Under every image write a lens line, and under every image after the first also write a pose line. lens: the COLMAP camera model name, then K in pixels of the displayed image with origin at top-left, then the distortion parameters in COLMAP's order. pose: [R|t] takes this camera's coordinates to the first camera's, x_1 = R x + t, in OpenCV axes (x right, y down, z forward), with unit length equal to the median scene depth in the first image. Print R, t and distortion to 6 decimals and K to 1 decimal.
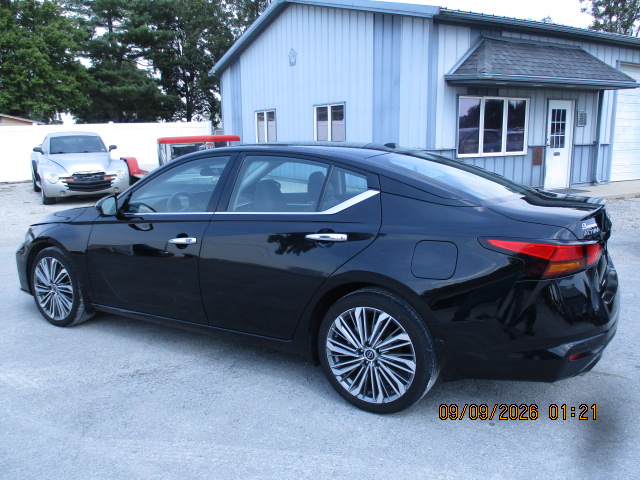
lens RADIAL K [[532.6, 0, 320.0], [0, 532.6, 240.0], [0, 0, 1]] dist [-0.041647, 0.011813]
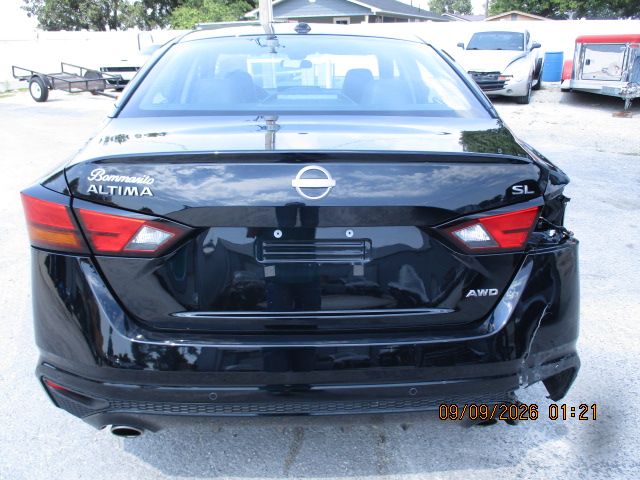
lens RADIAL K [[546.3, 0, 320.0], [0, 546.3, 240.0], [0, 0, 1]] dist [-0.063937, 0.004718]
pose [[0.585675, 0.293927, -0.755375, 0.208315], [-0.163925, 0.955628, 0.244751, -0.026027], [0.793797, -0.019520, 0.607869, 0.169823]]
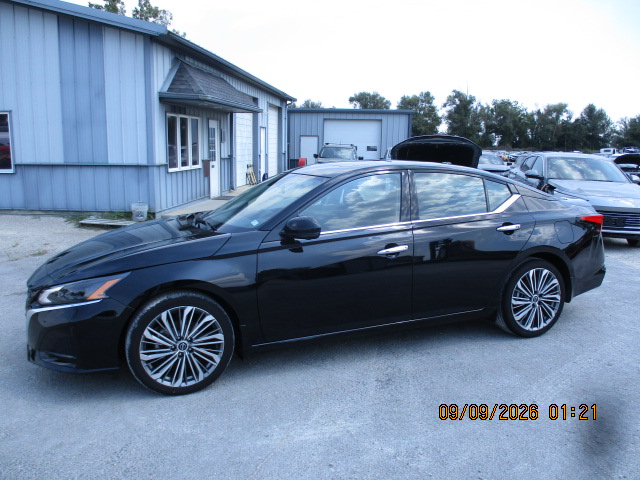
lens RADIAL K [[532.6, 0, 320.0], [0, 532.6, 240.0], [0, 0, 1]] dist [-0.041647, 0.011813]
pose [[0.626151, -0.120050, 0.770405, -0.330026], [0.138246, 0.989514, 0.041833, -0.023737], [-0.767348, 0.080312, 0.636181, 0.110702]]
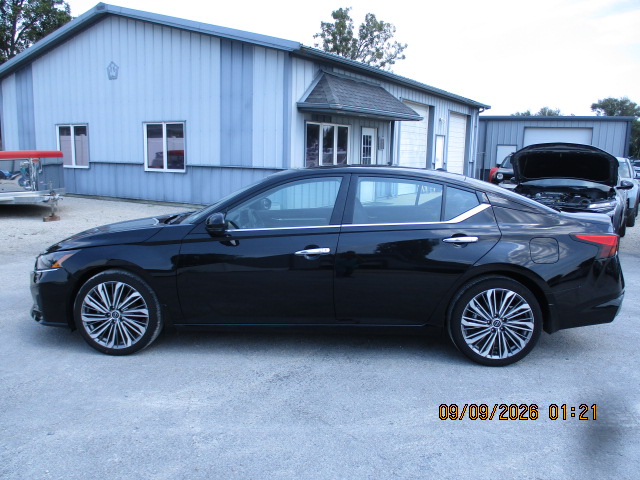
lens RADIAL K [[532.6, 0, 320.0], [0, 532.6, 240.0], [0, 0, 1]] dist [-0.041647, 0.011813]
pose [[0.887218, -0.048831, 0.458760, -0.209003], [0.063321, 0.997861, -0.016245, -0.001196], [-0.456985, 0.043462, 0.888412, -0.002640]]
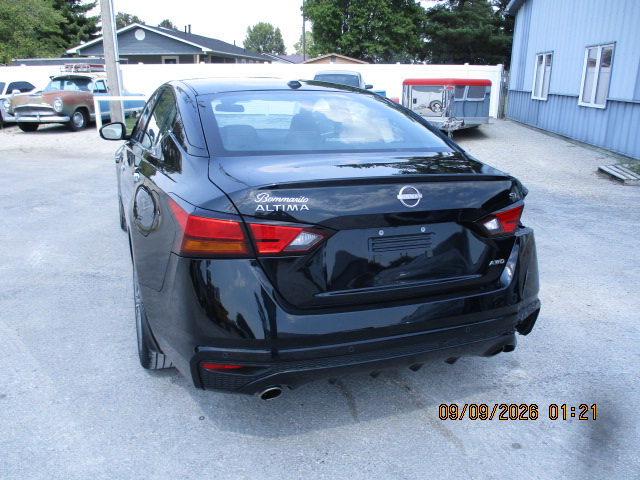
lens RADIAL K [[534.7, 0, 320.0], [0, 534.7, 240.0], [0, 0, 1]] dist [-0.035889, 0.004971]
pose [[0.809107, 0.197893, -0.553339, 0.194144], [-0.143677, 0.979634, 0.140263, -0.016704], [0.569827, -0.033986, 0.821062, 0.091230]]
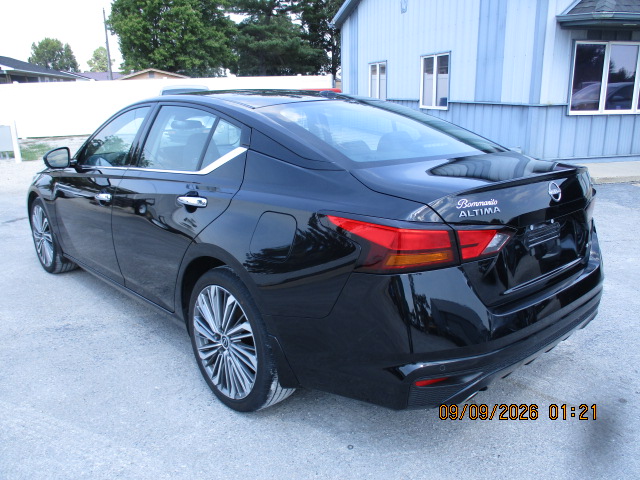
lens RADIAL K [[534.7, 0, 320.0], [0, 534.7, 240.0], [0, 0, 1]] dist [-0.035889, 0.004971]
pose [[0.961028, 0.073848, -0.266404, 0.103420], [-0.052693, 0.994926, 0.085713, -0.006236], [0.271382, -0.068335, 0.960043, 0.052260]]
